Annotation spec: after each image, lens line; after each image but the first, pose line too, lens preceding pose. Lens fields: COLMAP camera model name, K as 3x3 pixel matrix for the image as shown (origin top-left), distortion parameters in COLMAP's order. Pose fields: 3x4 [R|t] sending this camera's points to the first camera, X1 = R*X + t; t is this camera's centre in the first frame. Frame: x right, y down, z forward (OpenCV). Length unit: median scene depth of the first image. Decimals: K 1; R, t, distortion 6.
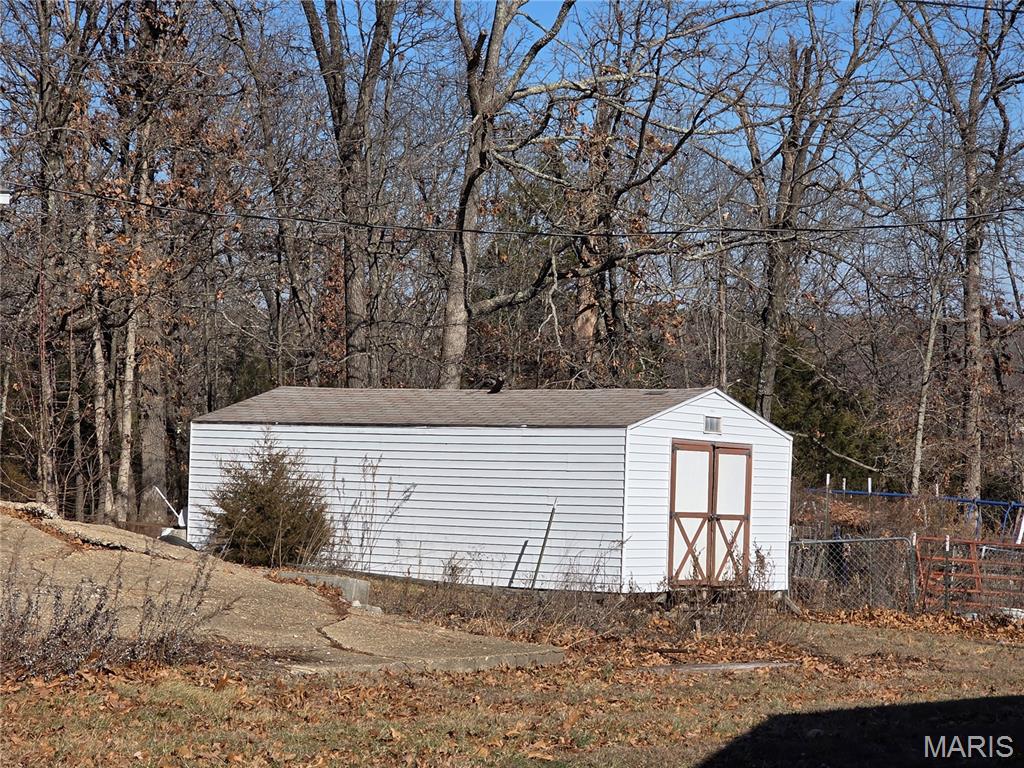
lens RADIAL K [[2559.7, 0, 512.0], [0, 2559.7, 384.0], [0, 0, 1]] dist [-0.046497, -0.501488]
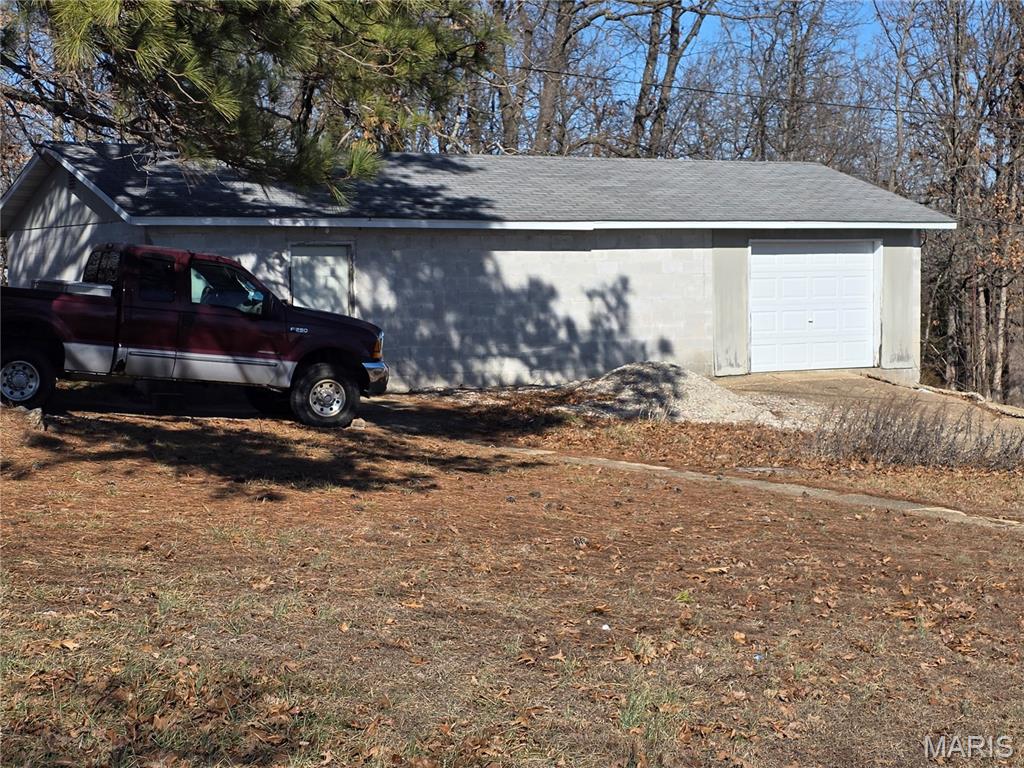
lens RADIAL K [[1984.3, 0, 512.0], [0, 1984.3, 384.0], [0, 0, 1]] dist [0.076870, 0.278265]
pose [[0.930916, 0.023582, -0.364471, 0.015570], [-0.009242, 0.999115, 0.041039, -0.008146], [0.365116, -0.034835, 0.930310, -0.235852]]
